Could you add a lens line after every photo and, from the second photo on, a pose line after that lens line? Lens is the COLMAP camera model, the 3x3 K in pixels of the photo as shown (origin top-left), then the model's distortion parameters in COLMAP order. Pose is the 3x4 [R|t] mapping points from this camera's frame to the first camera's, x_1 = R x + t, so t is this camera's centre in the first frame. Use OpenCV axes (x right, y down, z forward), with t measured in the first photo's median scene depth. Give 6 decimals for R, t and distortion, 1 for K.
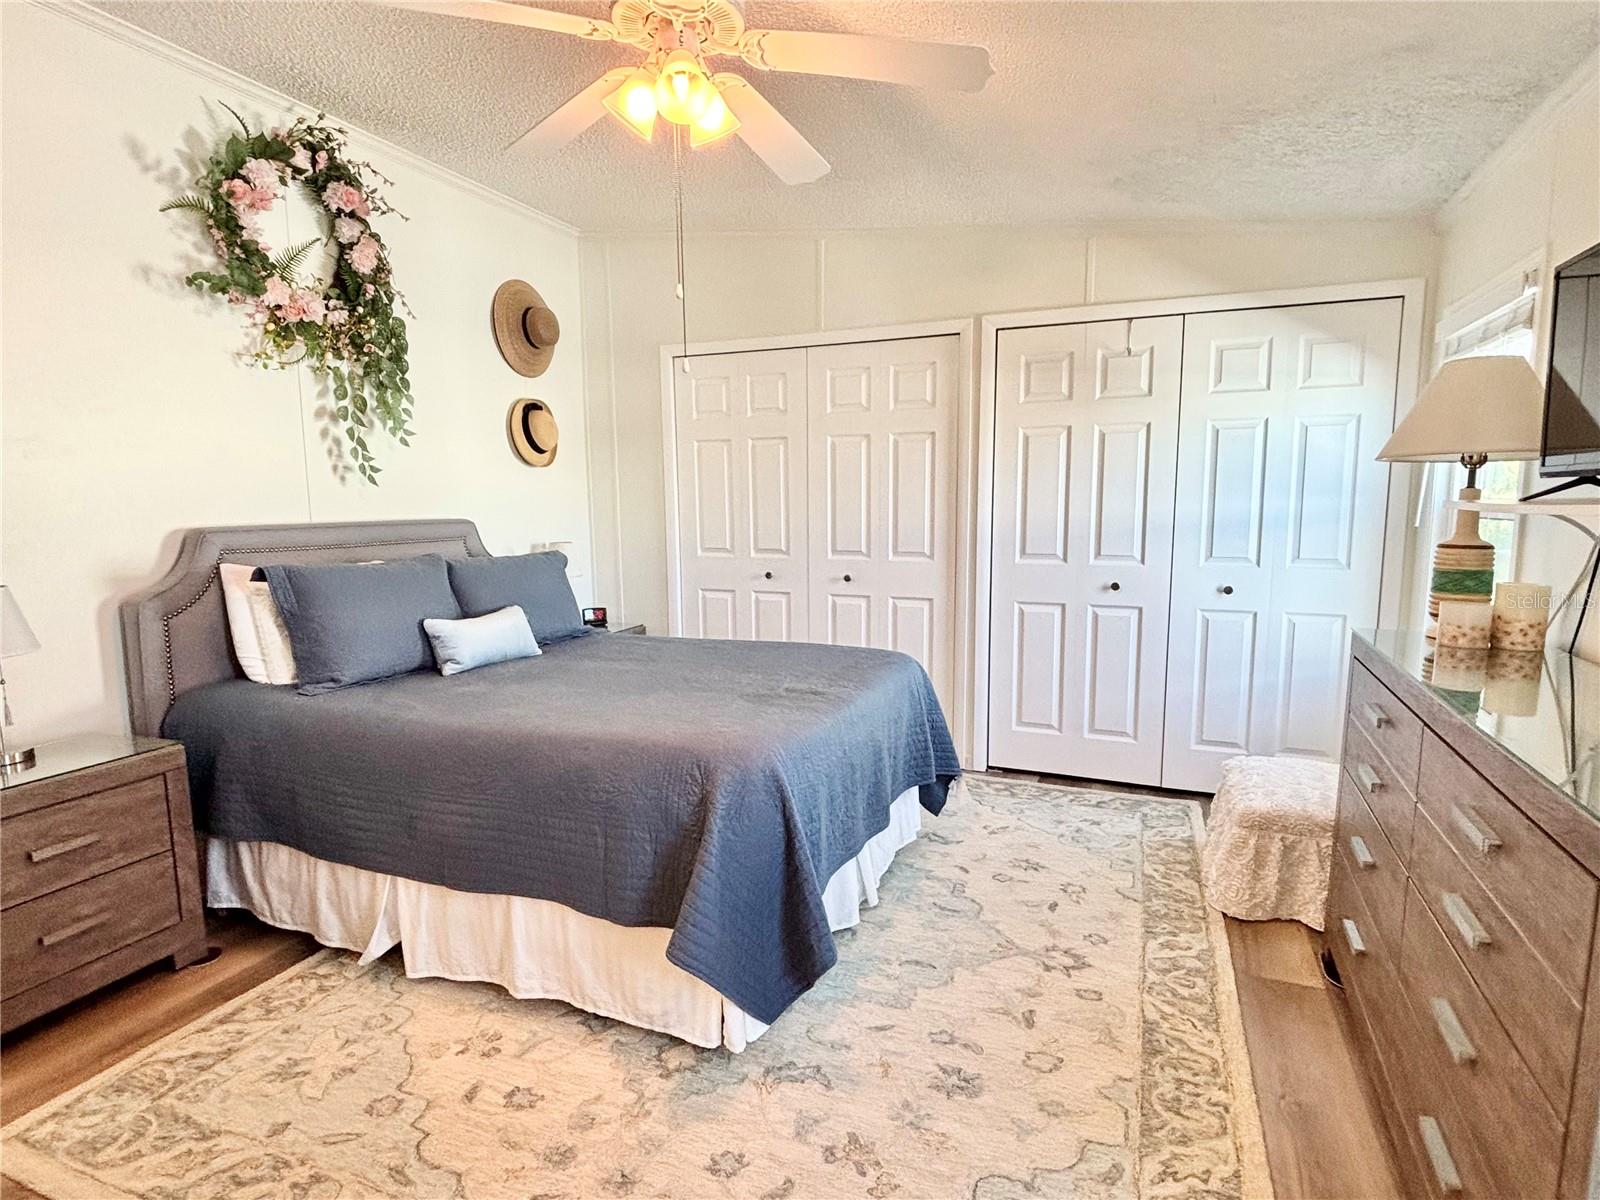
lens RADIAL K [[845.2, 0, 802.9], [0, 845.2, 604.1], [0, 0, 1]] dist [-0.001733, -0.001014]
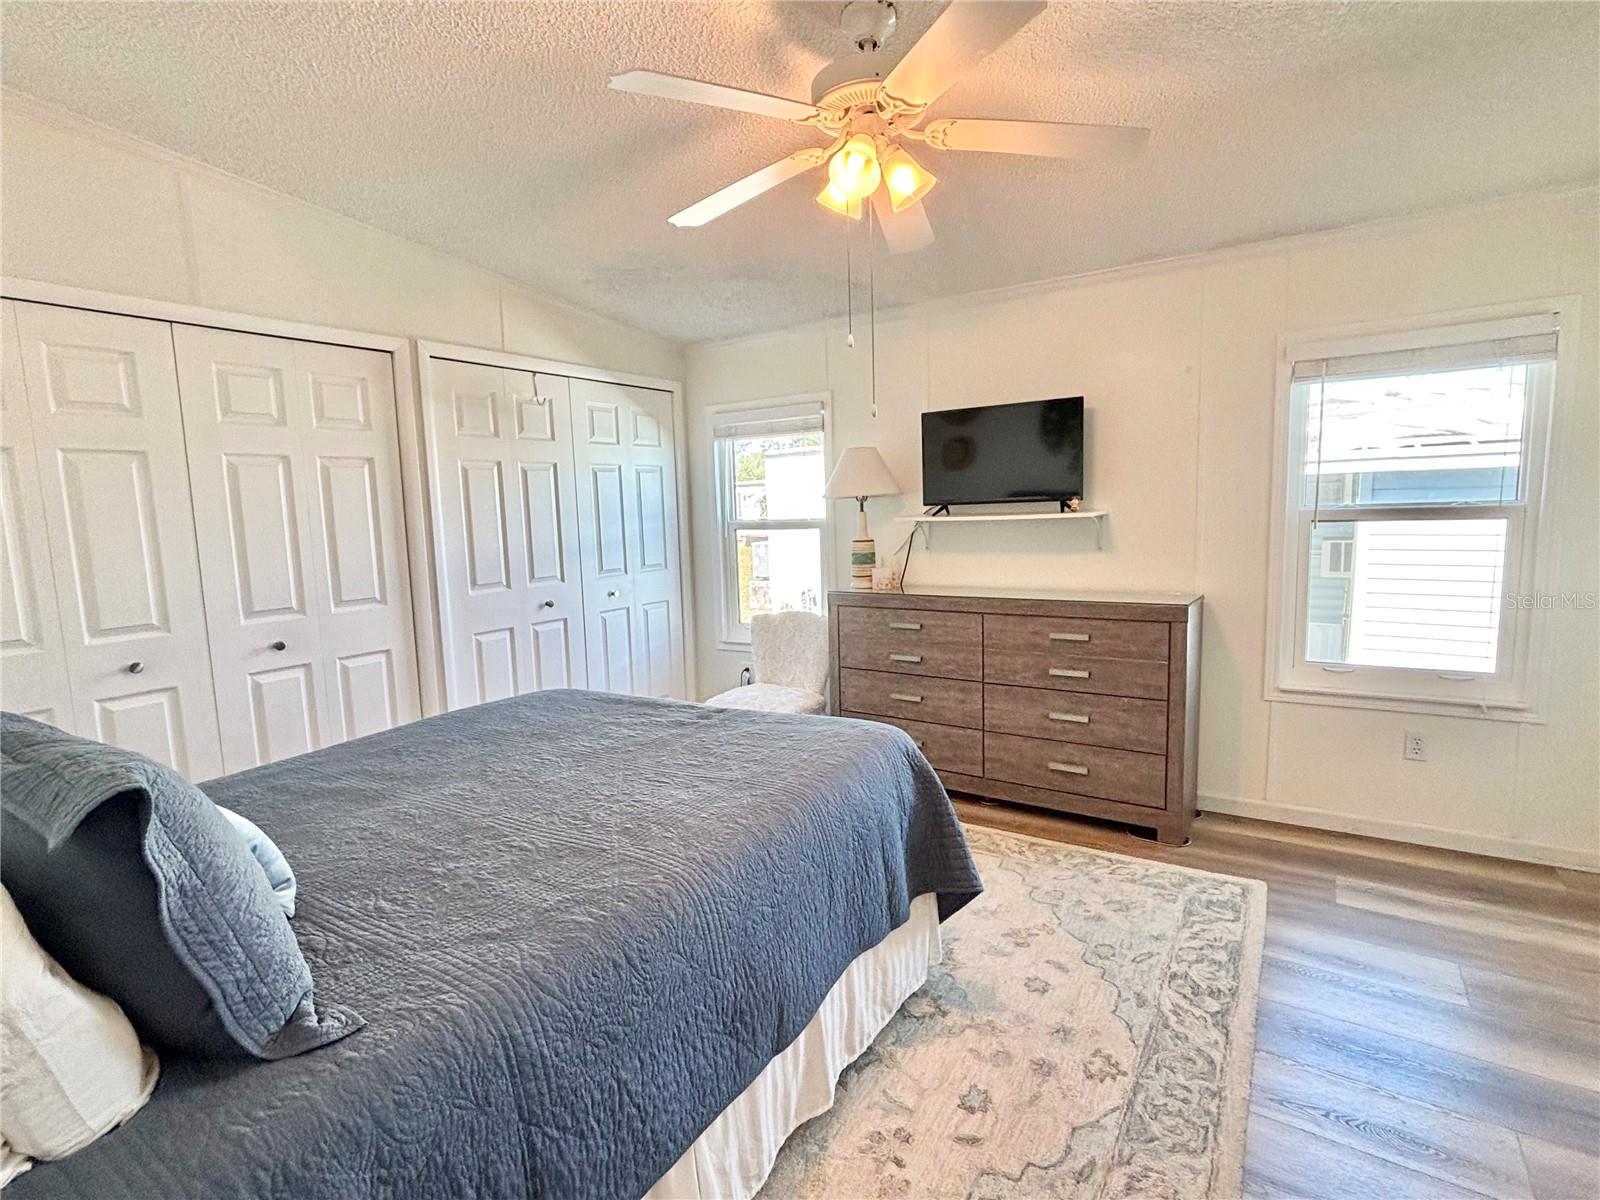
lens RADIAL K [[794.0, 0, 802.2], [0, 794.0, 597.9], [0, 0, 1]] dist [0.002737, 0.000627]
pose [[0.179850, -0.116520, 0.976769, -0.609247], [0.153832, 0.984075, 0.089066, -0.071143], [-0.971591, 0.134240, 0.194911, 0.450662]]
